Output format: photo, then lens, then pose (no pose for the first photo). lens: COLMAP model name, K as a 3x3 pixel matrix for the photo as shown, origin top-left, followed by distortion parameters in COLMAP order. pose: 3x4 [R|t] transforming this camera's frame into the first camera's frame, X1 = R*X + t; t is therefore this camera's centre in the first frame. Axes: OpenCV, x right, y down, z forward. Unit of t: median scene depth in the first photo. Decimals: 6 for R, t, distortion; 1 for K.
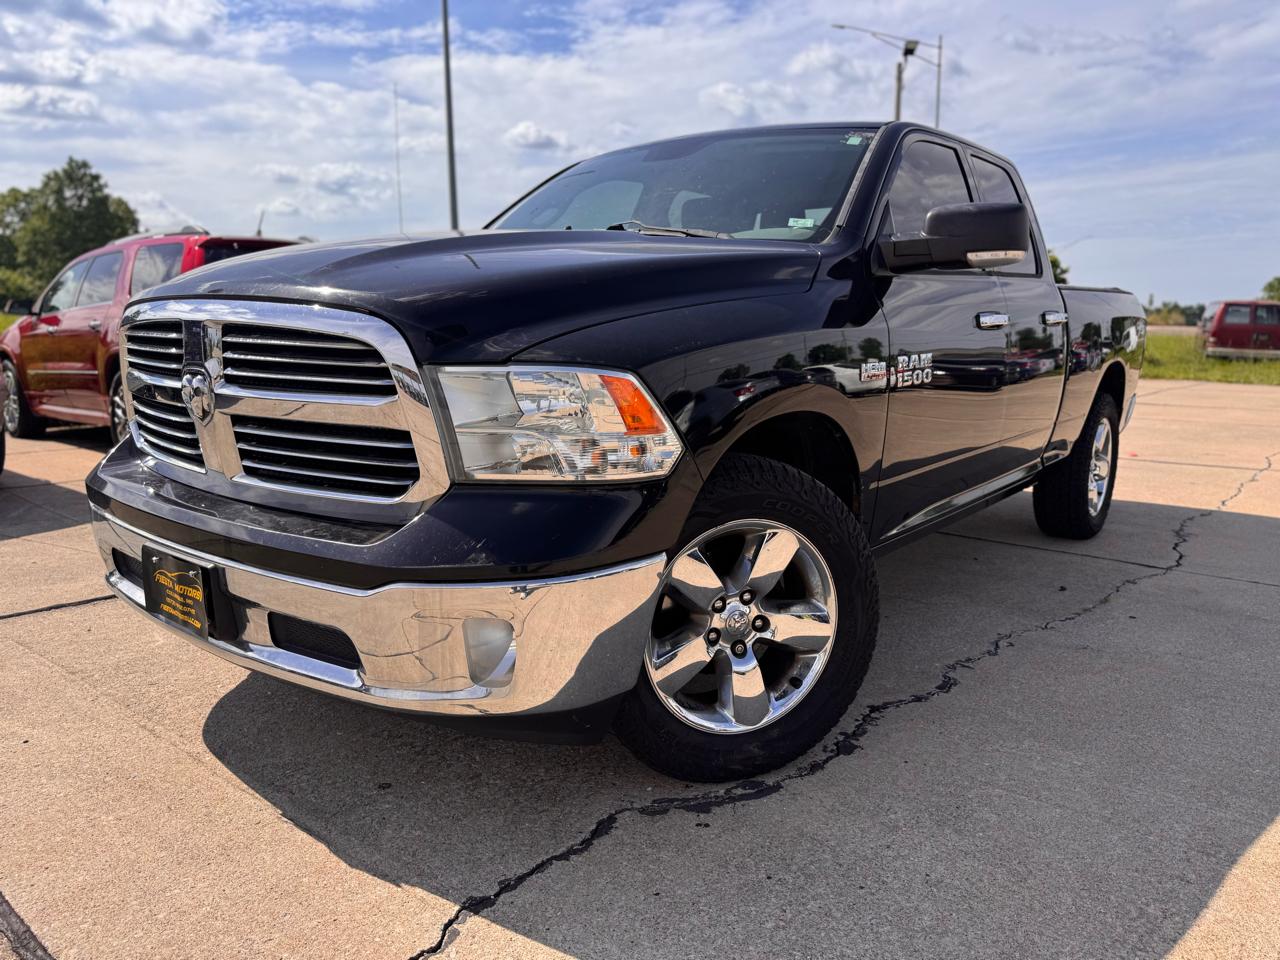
lens RADIAL K [[920.3, 0, 639.0], [0, 920.3, 493.9], [0, 0, 1]] dist [0.008028, -0.008843]
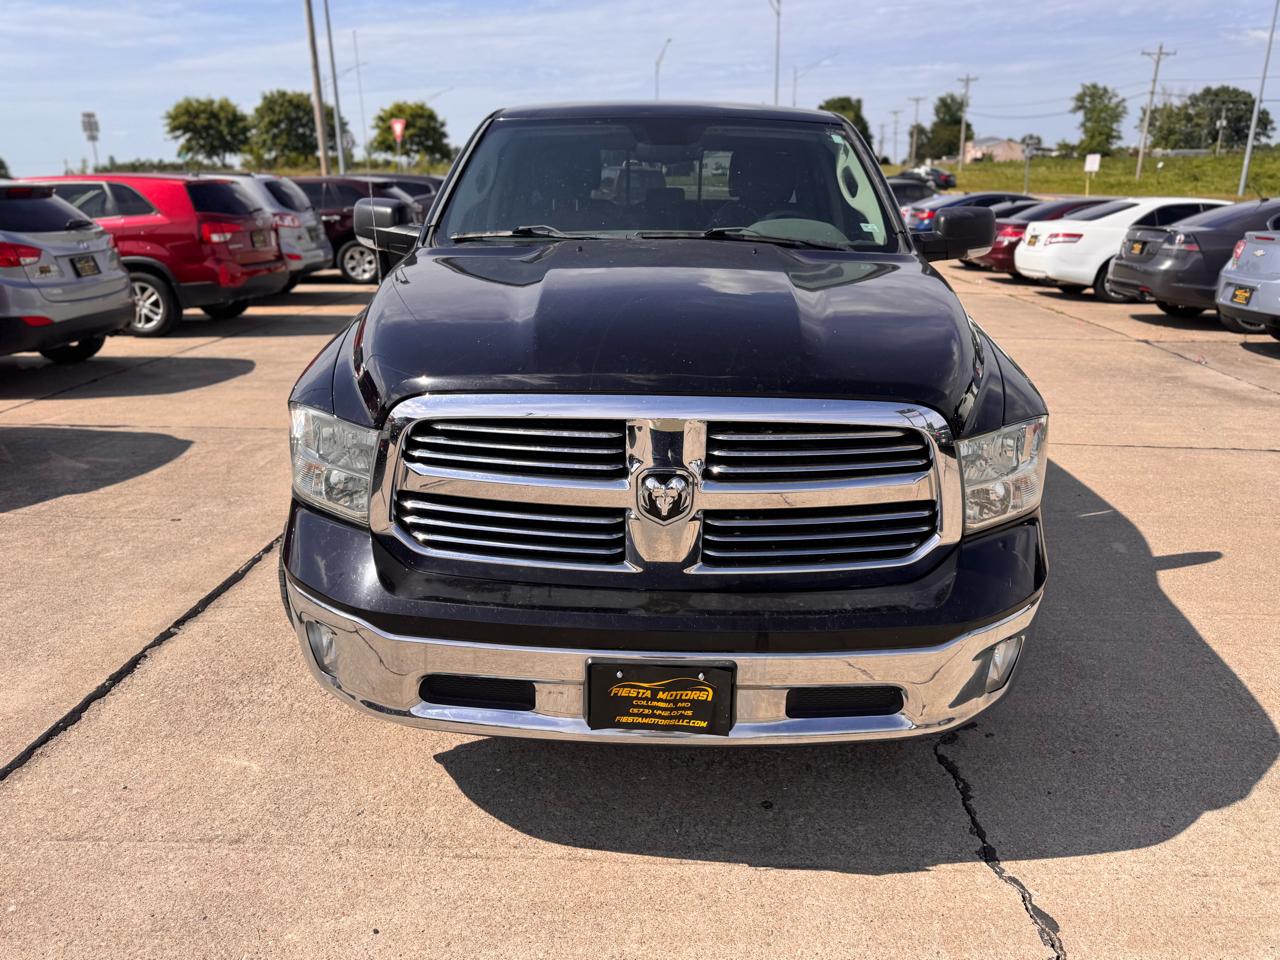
lens RADIAL K [[927.6, 0, 639.5], [0, 927.6, 488.3], [0, 0, 1]] dist [0.013998, -0.020990]
pose [[0.800388, -0.199292, 0.565386, -0.936655], [0.116456, 0.976847, 0.179467, -0.259190], [-0.588062, -0.077801, 0.805066, 0.238211]]
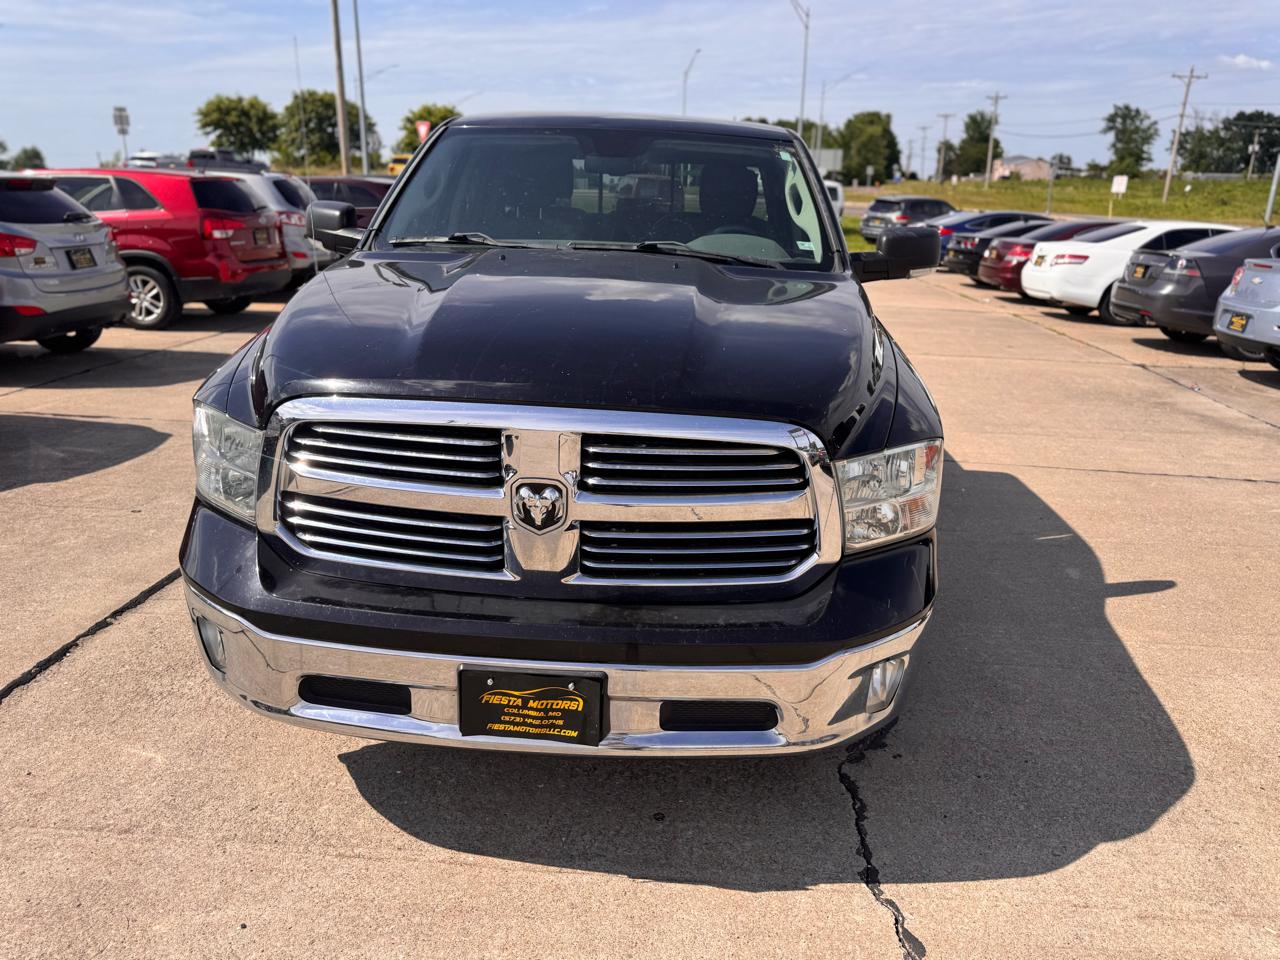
lens RADIAL K [[927.6, 0, 639.5], [0, 927.6, 488.3], [0, 0, 1]] dist [0.013998, -0.020990]
pose [[0.817091, -0.166899, 0.551822, -0.831371], [0.085662, 0.981701, 0.170075, -0.250224], [-0.570110, -0.091696, 0.816435, 0.156003]]
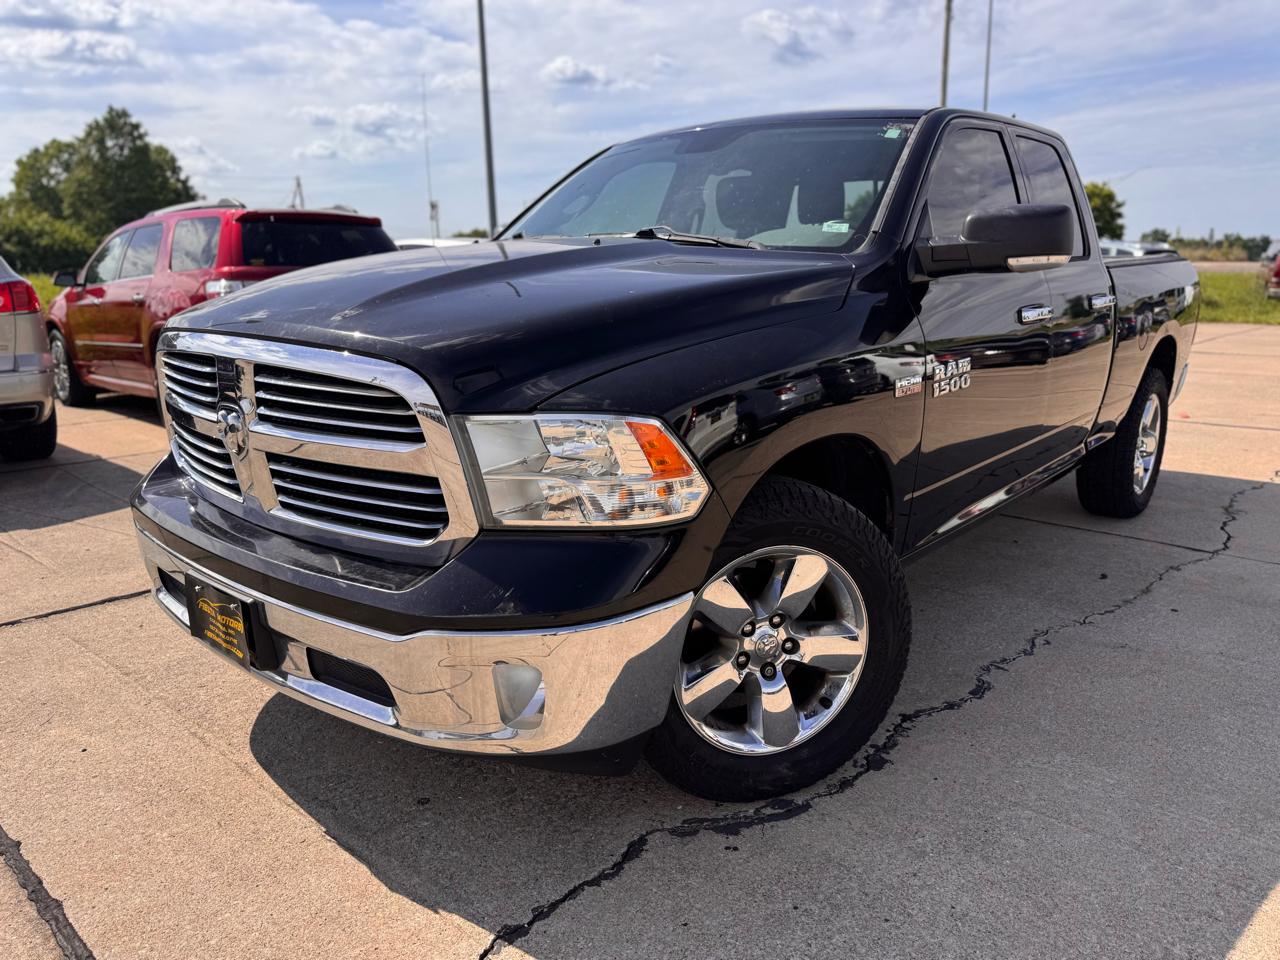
lens RADIAL K [[921.0, 0, 639.7], [0, 921.0, 493.4], [0, 0, 1]] dist [0.002217, -0.001834]
pose [[0.999066, -0.003220, -0.043082, 0.011853], [0.005841, 0.998130, 0.060850, -0.088786], [0.042806, -0.061044, 0.997217, 0.001809]]
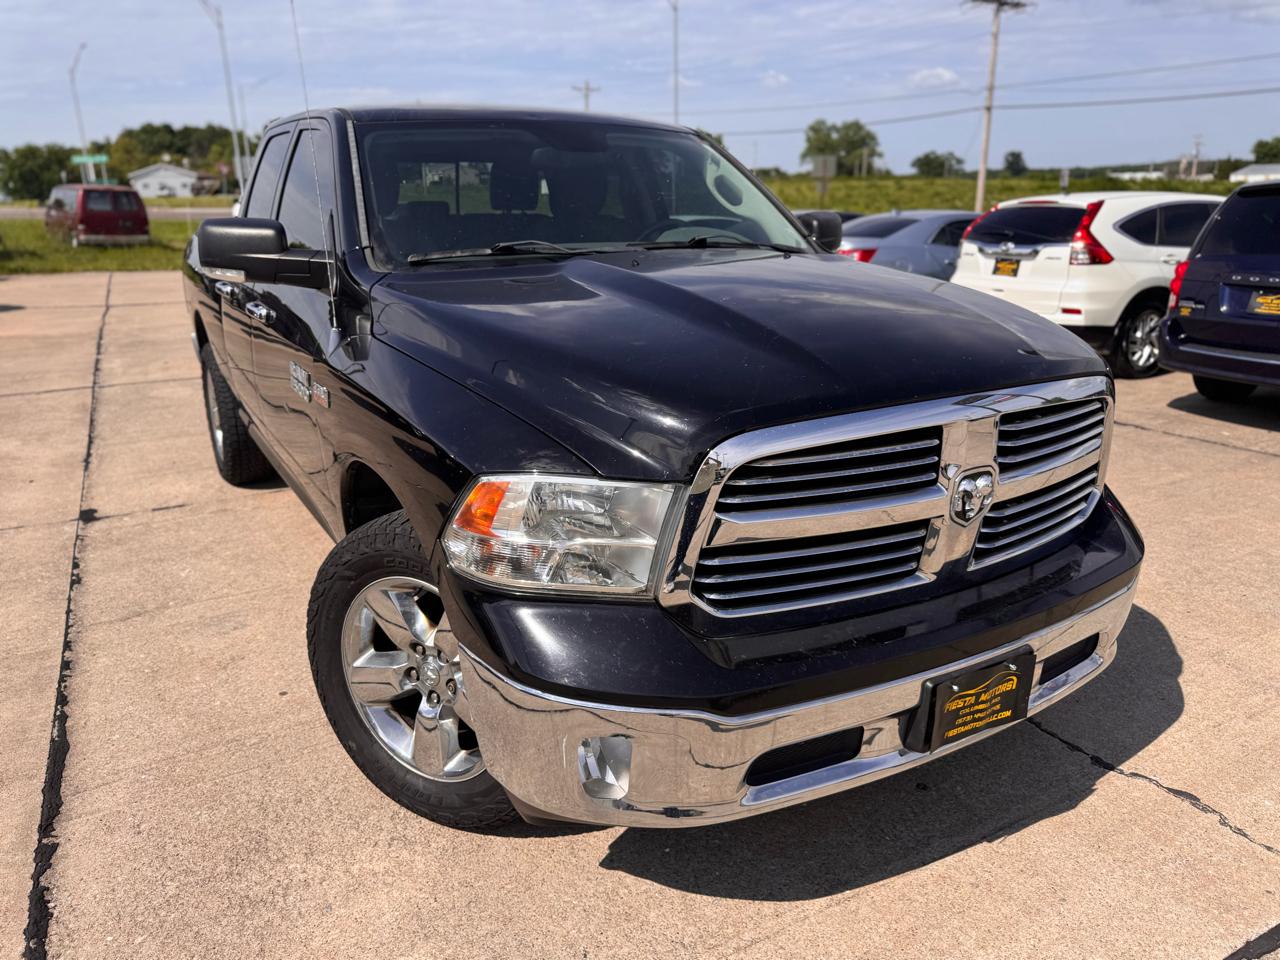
lens RADIAL K [[927.6, 0, 639.5], [0, 927.6, 488.3], [0, 0, 1]] dist [0.013998, -0.020990]
pose [[0.375136, -0.287659, 0.881207, -1.282658], [0.177001, 0.955369, 0.236518, -0.353614], [-0.909914, 0.067248, 0.409309, 0.827770]]
